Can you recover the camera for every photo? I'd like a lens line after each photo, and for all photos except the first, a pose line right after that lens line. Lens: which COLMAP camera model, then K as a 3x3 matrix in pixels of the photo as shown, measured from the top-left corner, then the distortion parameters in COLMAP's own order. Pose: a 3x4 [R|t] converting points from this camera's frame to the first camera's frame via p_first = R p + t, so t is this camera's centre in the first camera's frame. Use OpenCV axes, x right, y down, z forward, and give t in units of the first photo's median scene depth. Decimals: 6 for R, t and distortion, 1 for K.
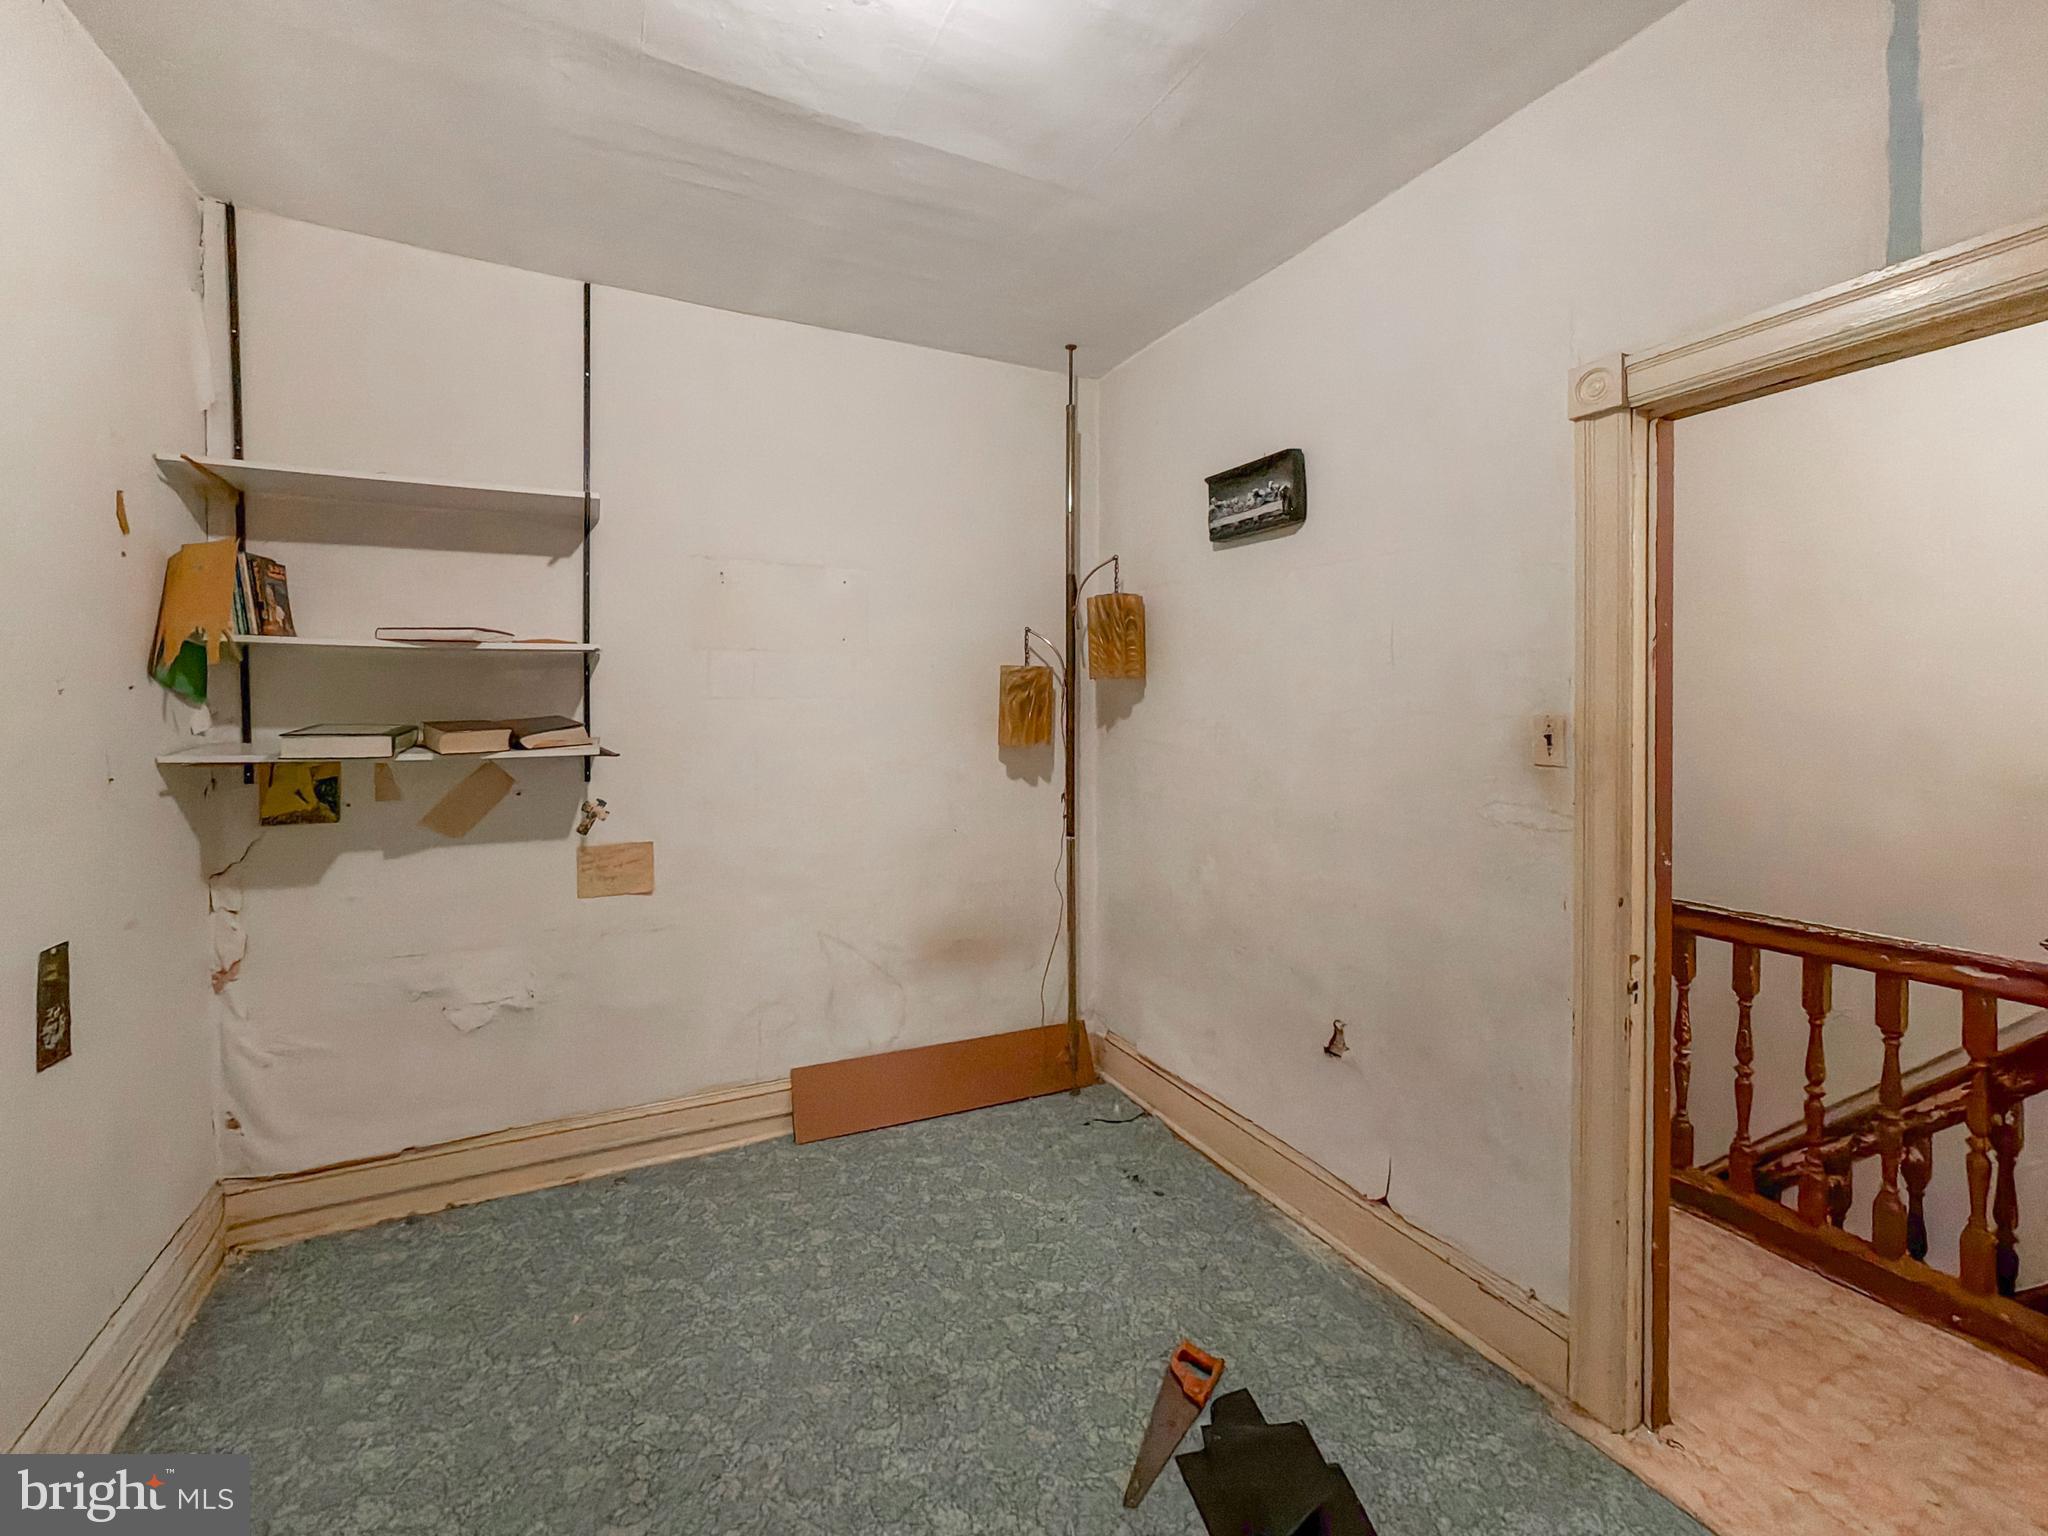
lens RADIAL K [[904.3, 0, 1026.5], [0, 904.3, 702.5], [0, 0, 1]] dist [-0.000414, -0.000987]
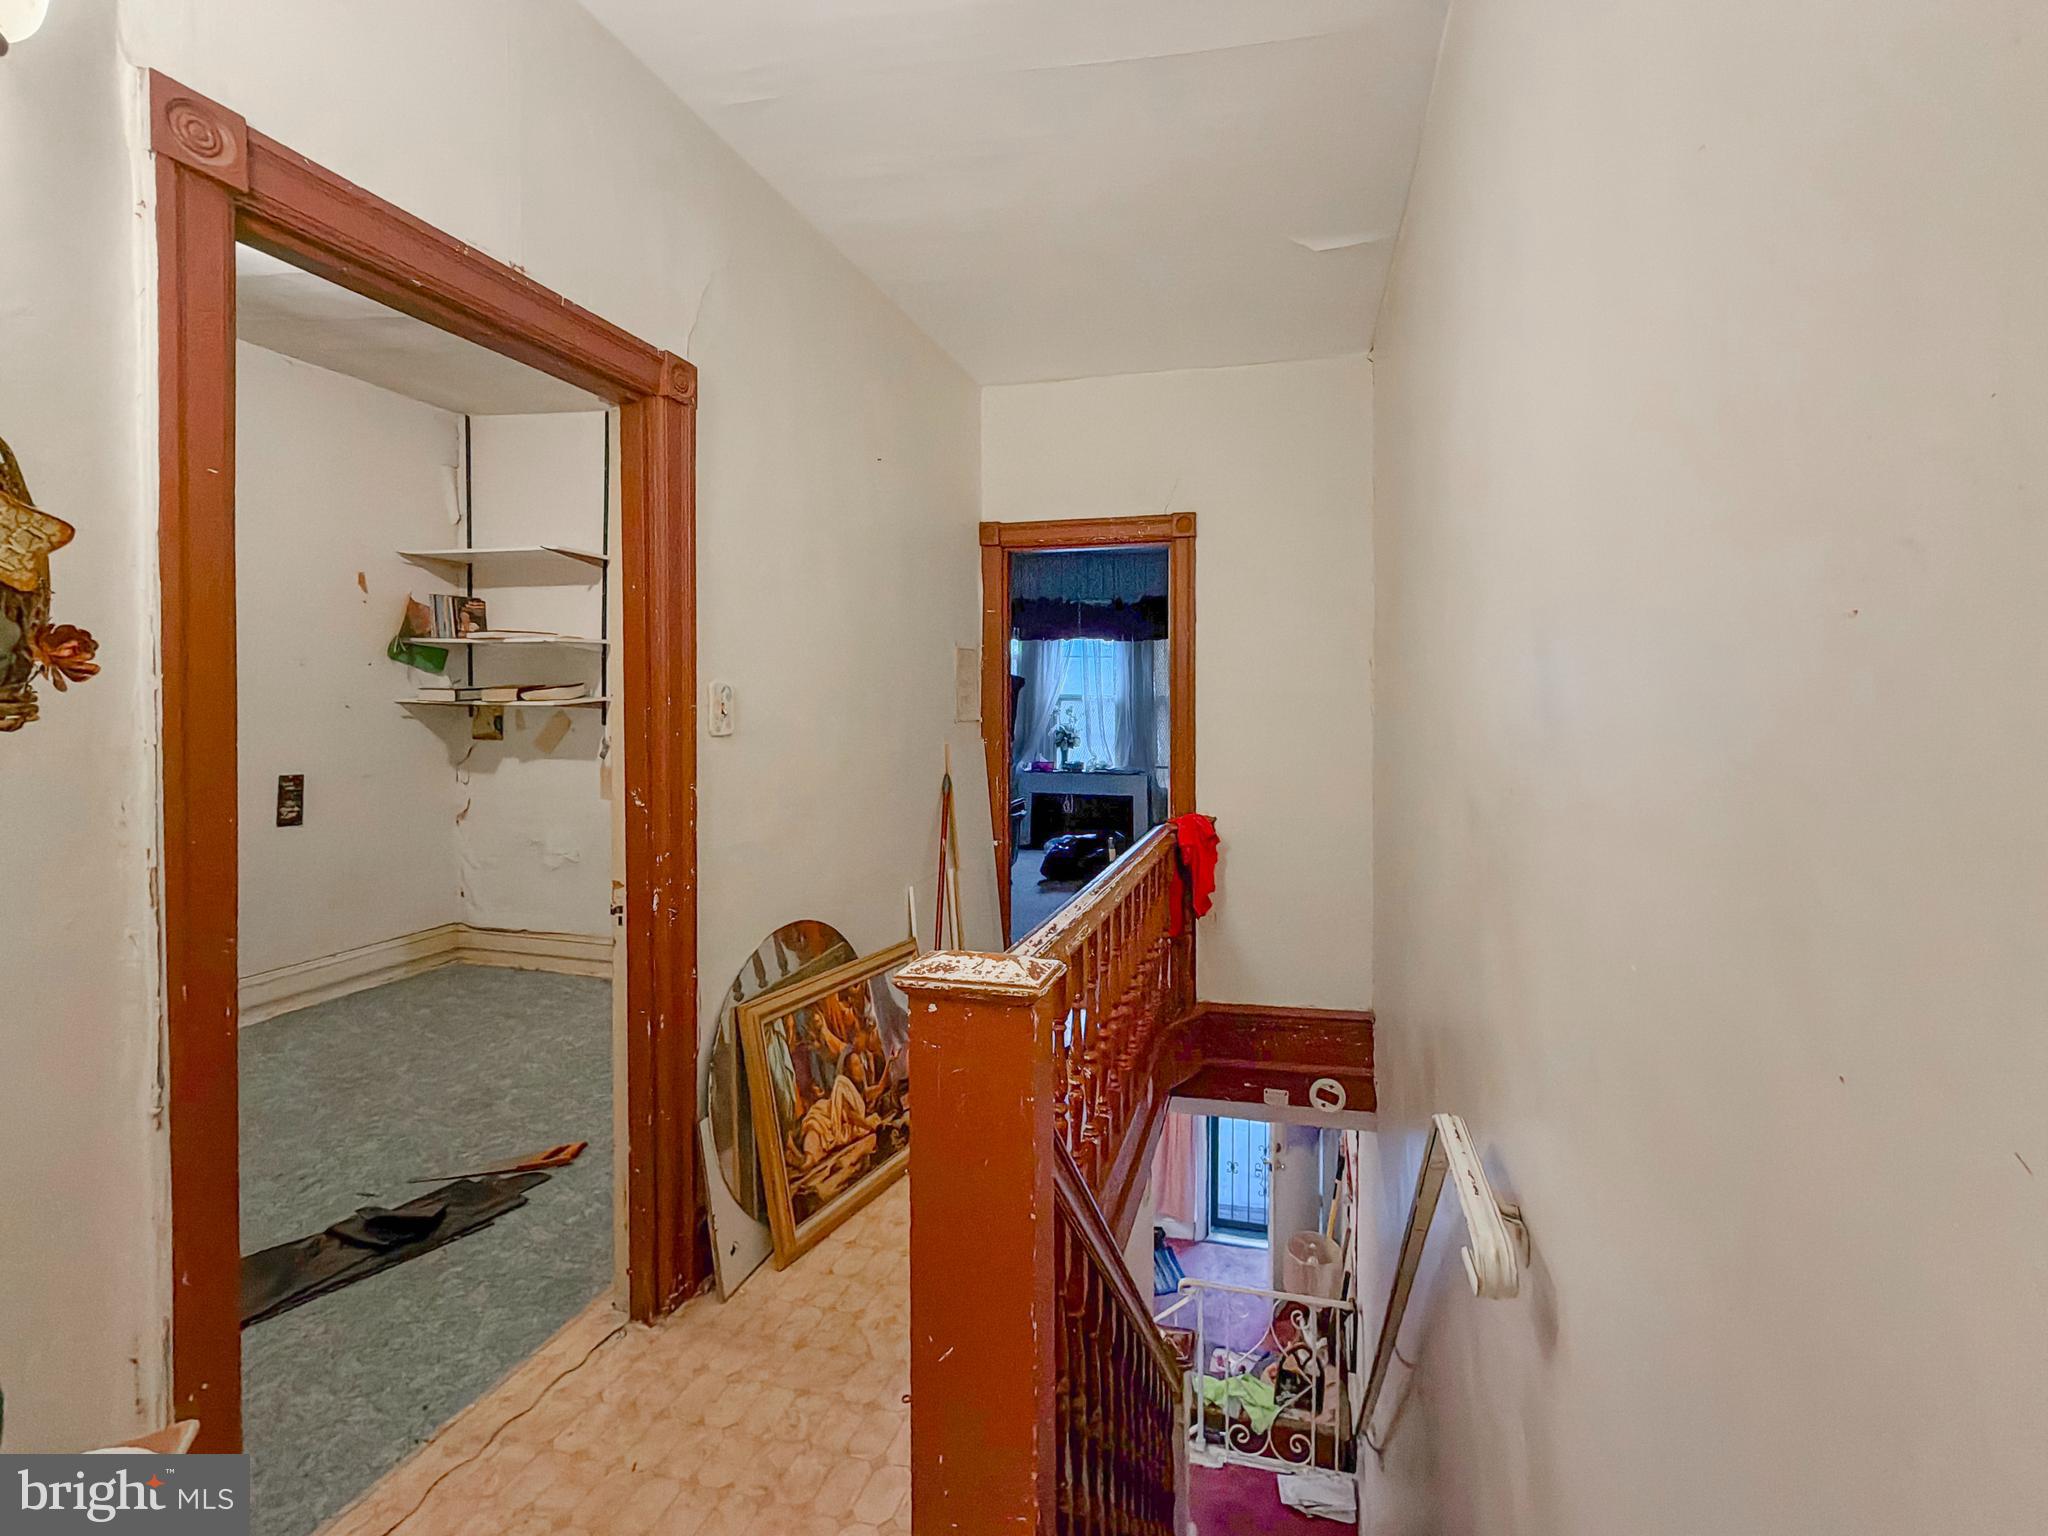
lens RADIAL K [[908.1, 0, 1070.9], [0, 908.1, 679.0], [0, 0, 1]] dist [-0.000179, -0.000071]
pose [[0.761973, -0.000409, -0.647609, 1.348093], [-0.014886, 0.999725, -0.018146, 0.026027], [0.647438, 0.023467, 0.761757, 0.356501]]
